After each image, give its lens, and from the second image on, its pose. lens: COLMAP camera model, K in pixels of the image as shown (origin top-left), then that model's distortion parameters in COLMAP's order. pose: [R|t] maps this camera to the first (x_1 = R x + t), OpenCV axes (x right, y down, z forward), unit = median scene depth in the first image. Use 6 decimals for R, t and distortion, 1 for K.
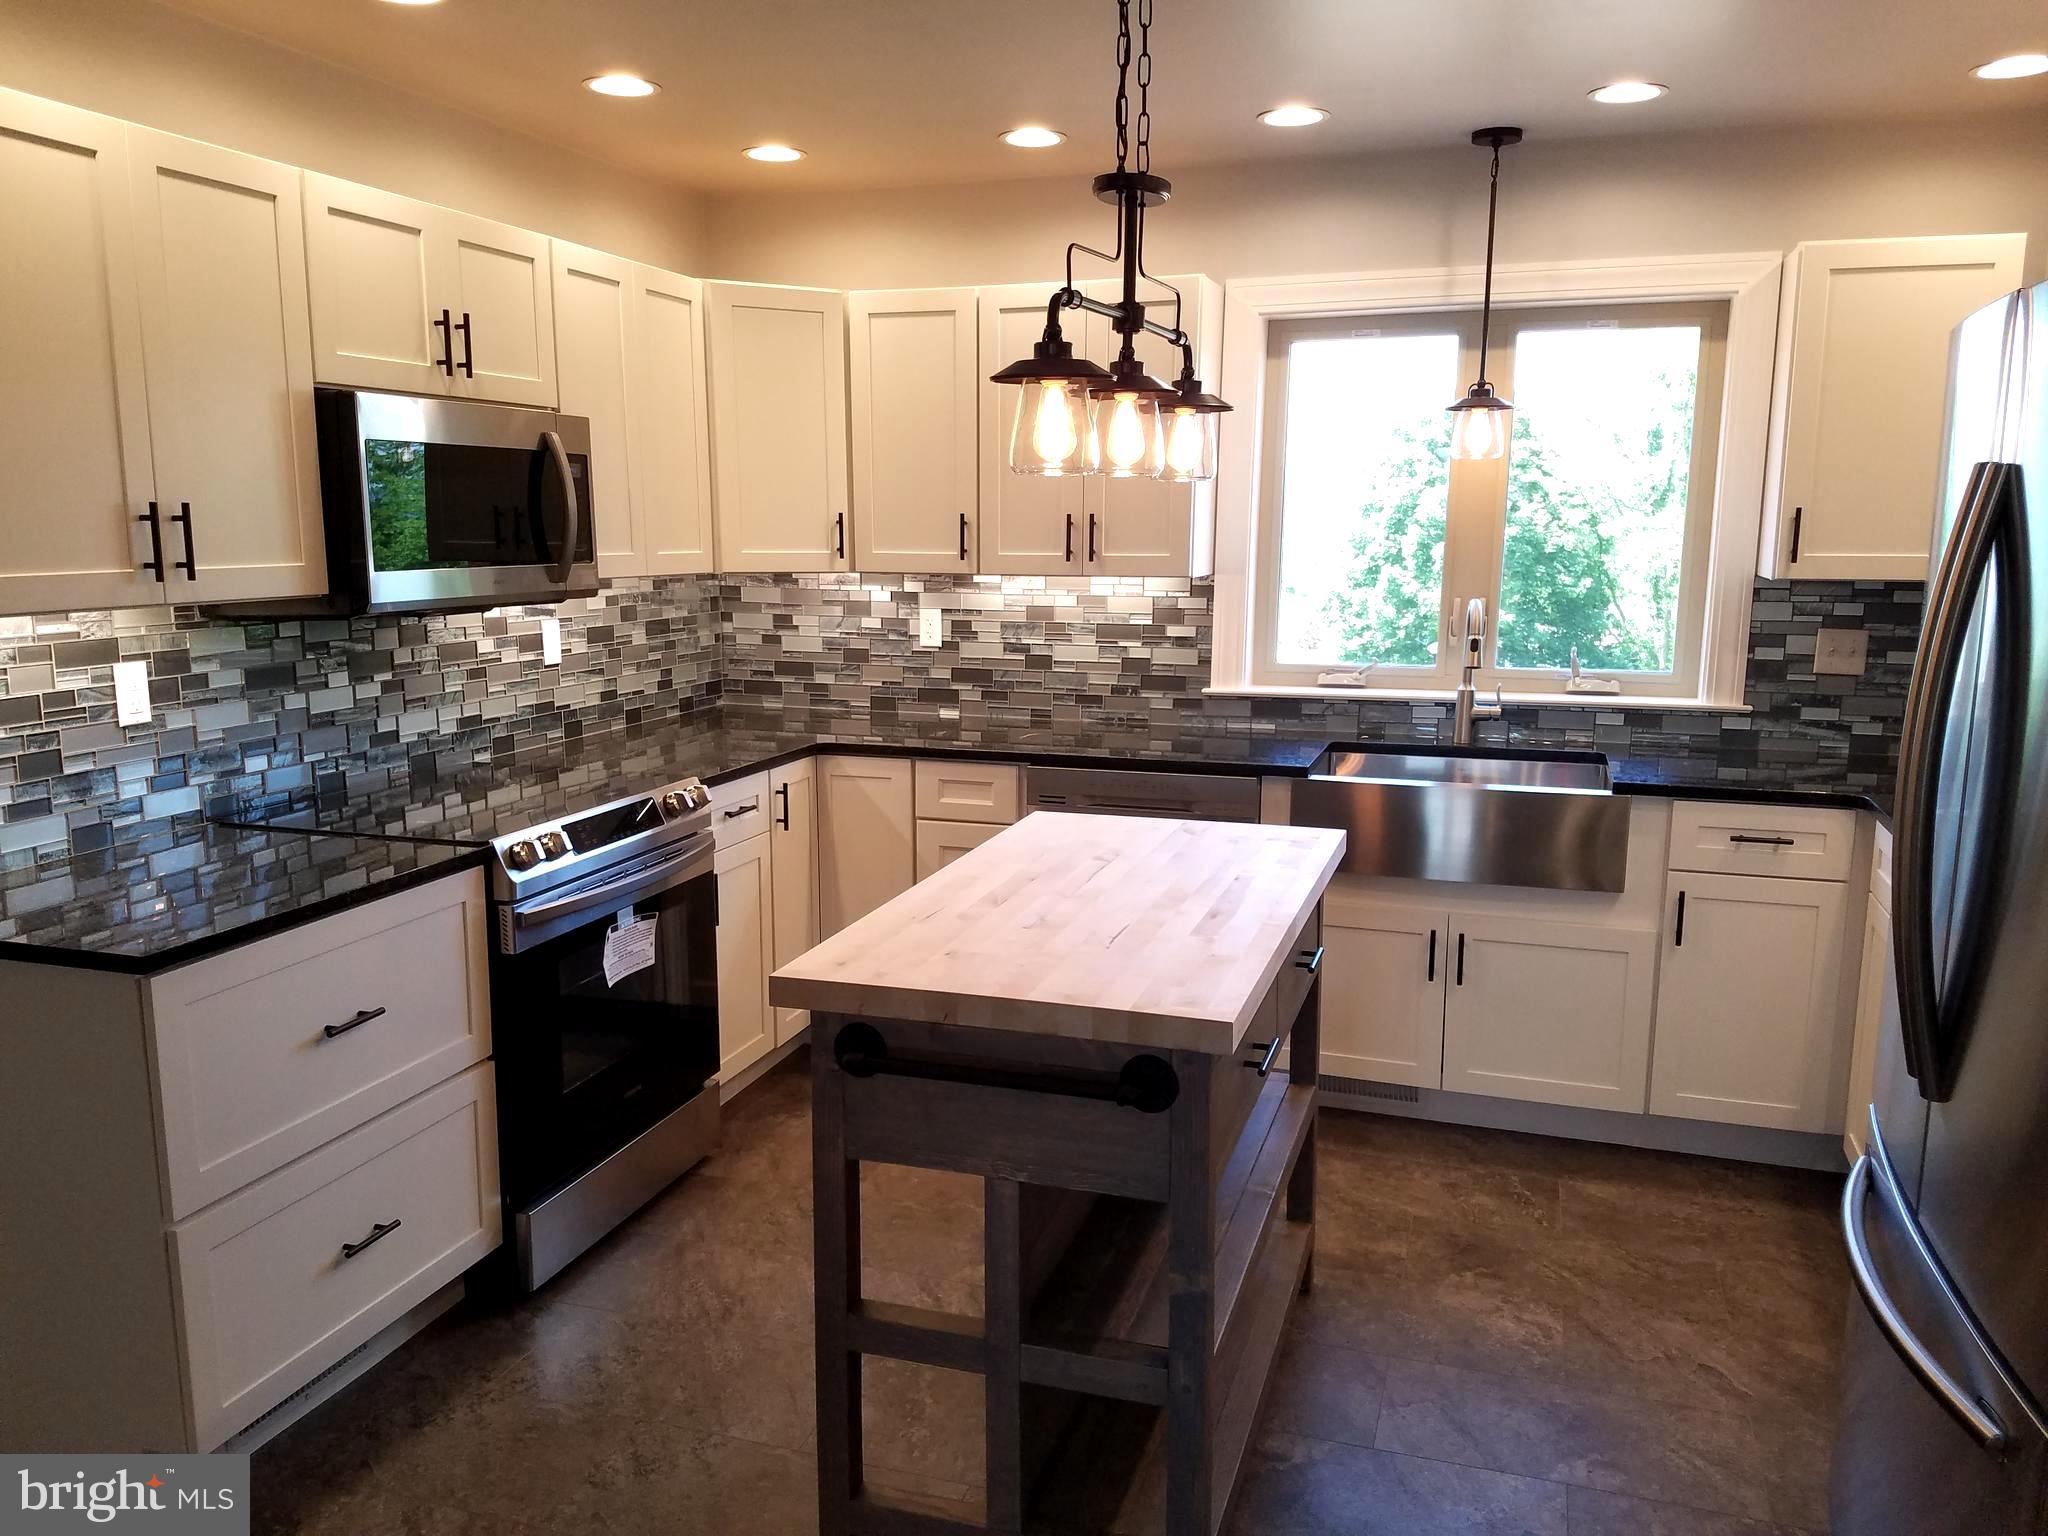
lens RADIAL K [[1572.9, 0, 1042.0], [0, 1572.9, 785.2], [0, 0, 1]] dist [0.110222, -0.102140]
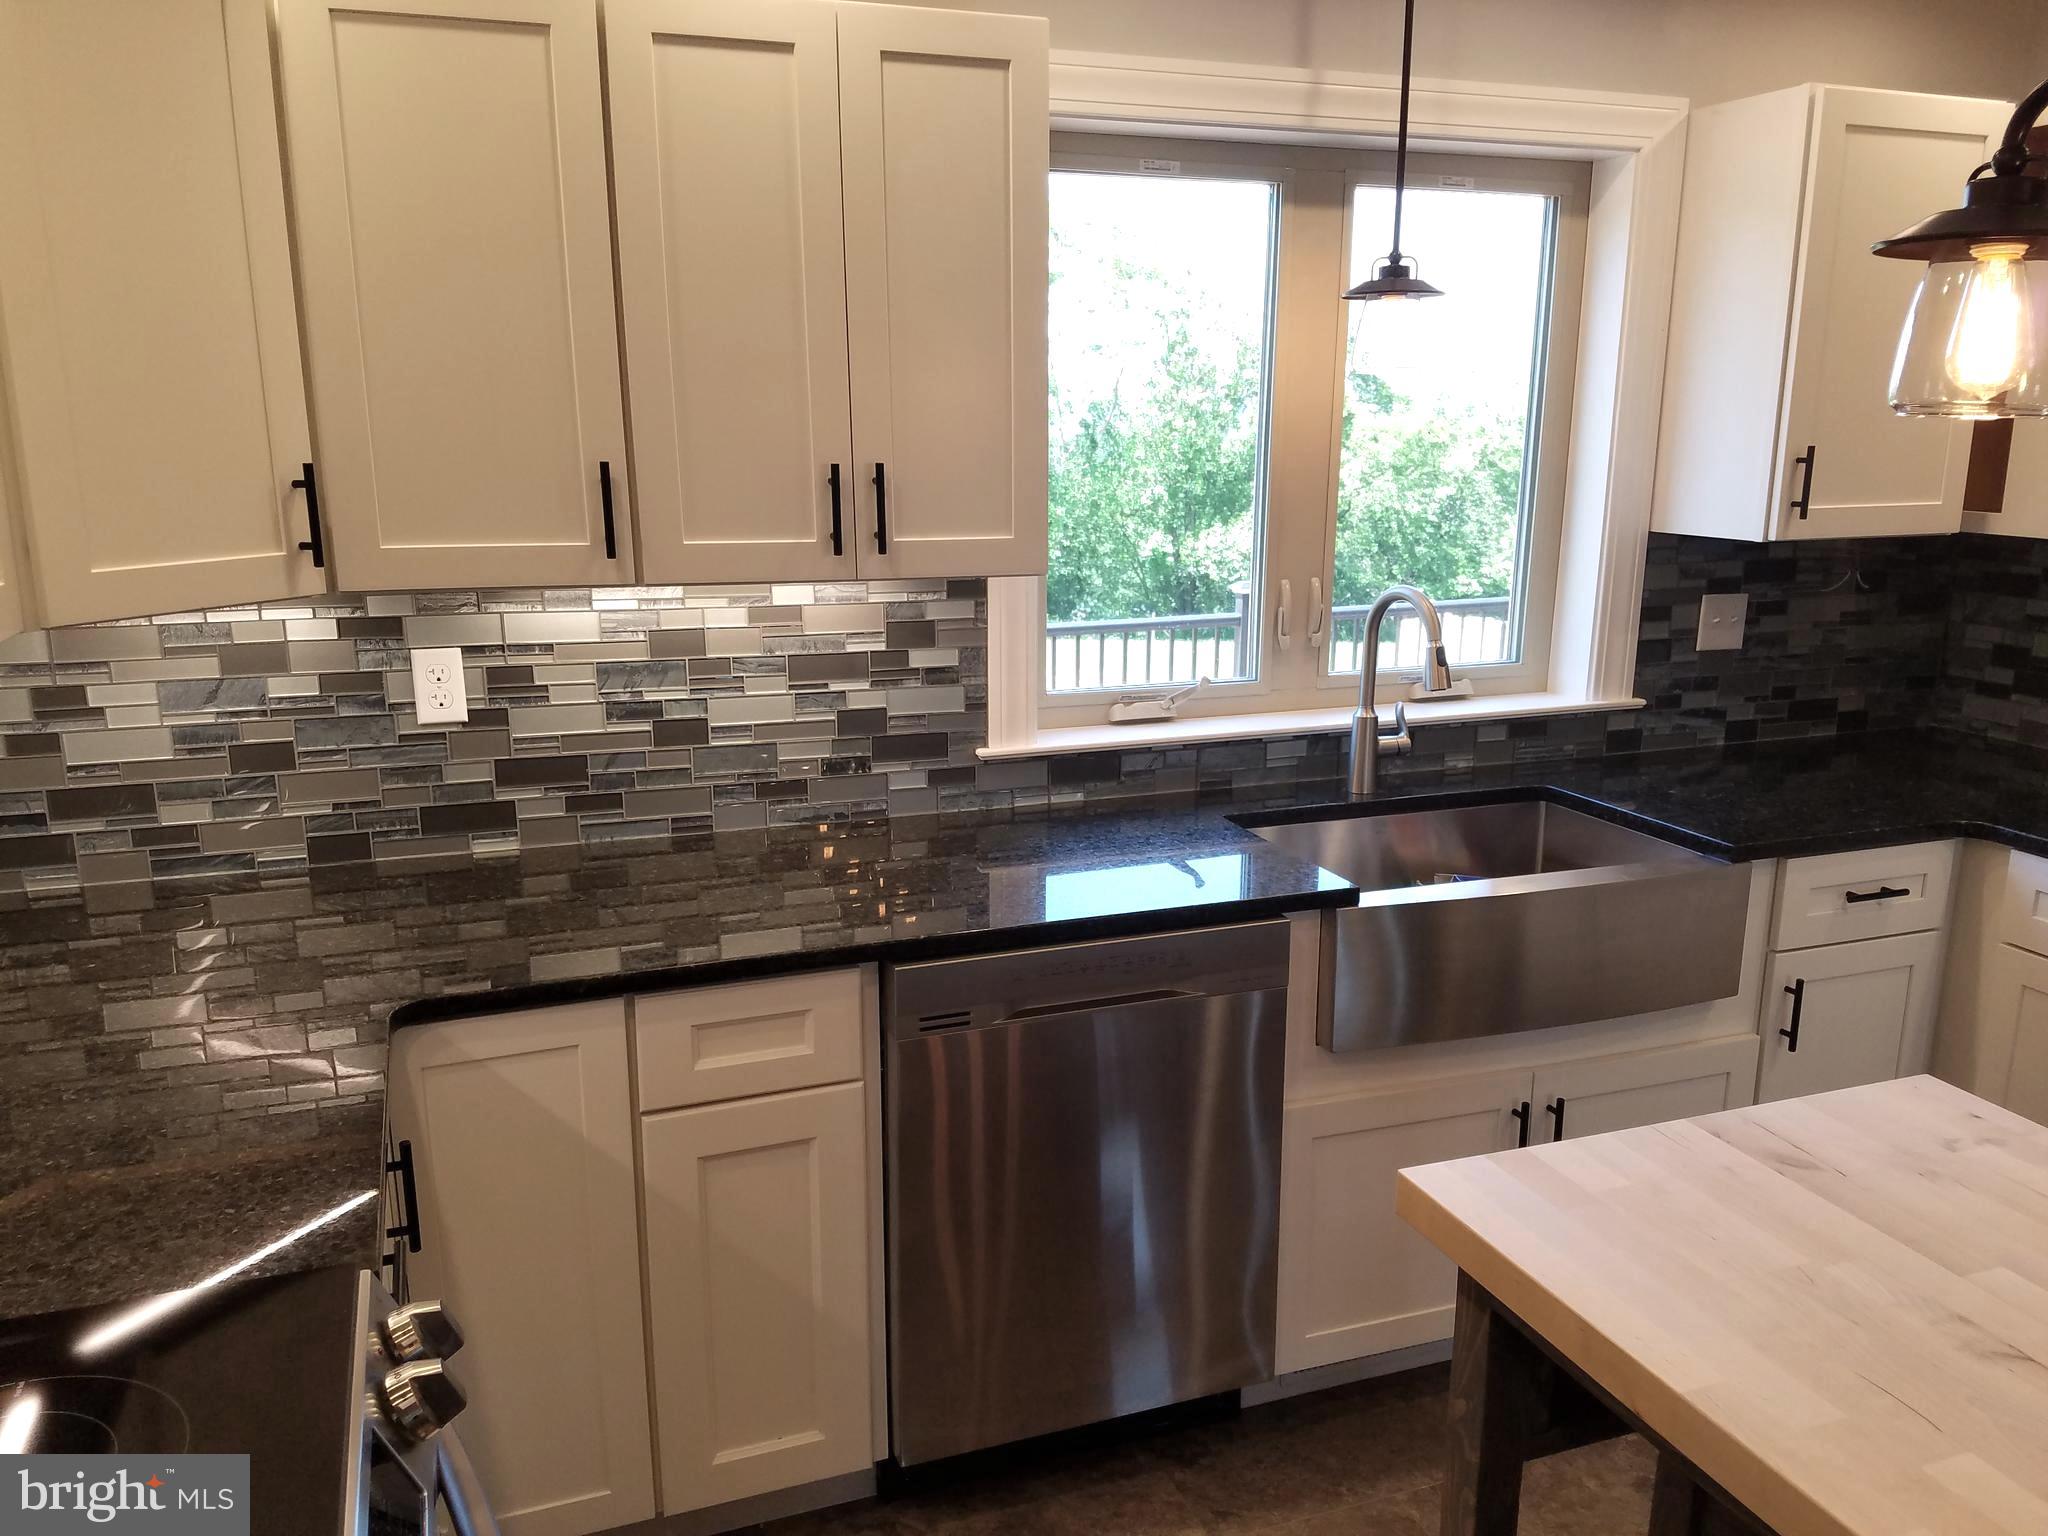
lens RADIAL K [[1572.9, 0, 1024.6], [0, 1572.9, 778.1], [0, 0, 1]] dist [0.110222, -0.102140]
pose [[0.785974, -0.139542, 0.602306, -0.244027], [0.103513, 0.990146, 0.094318, -0.104169], [-0.609532, -0.011785, 0.792674, 0.507117]]
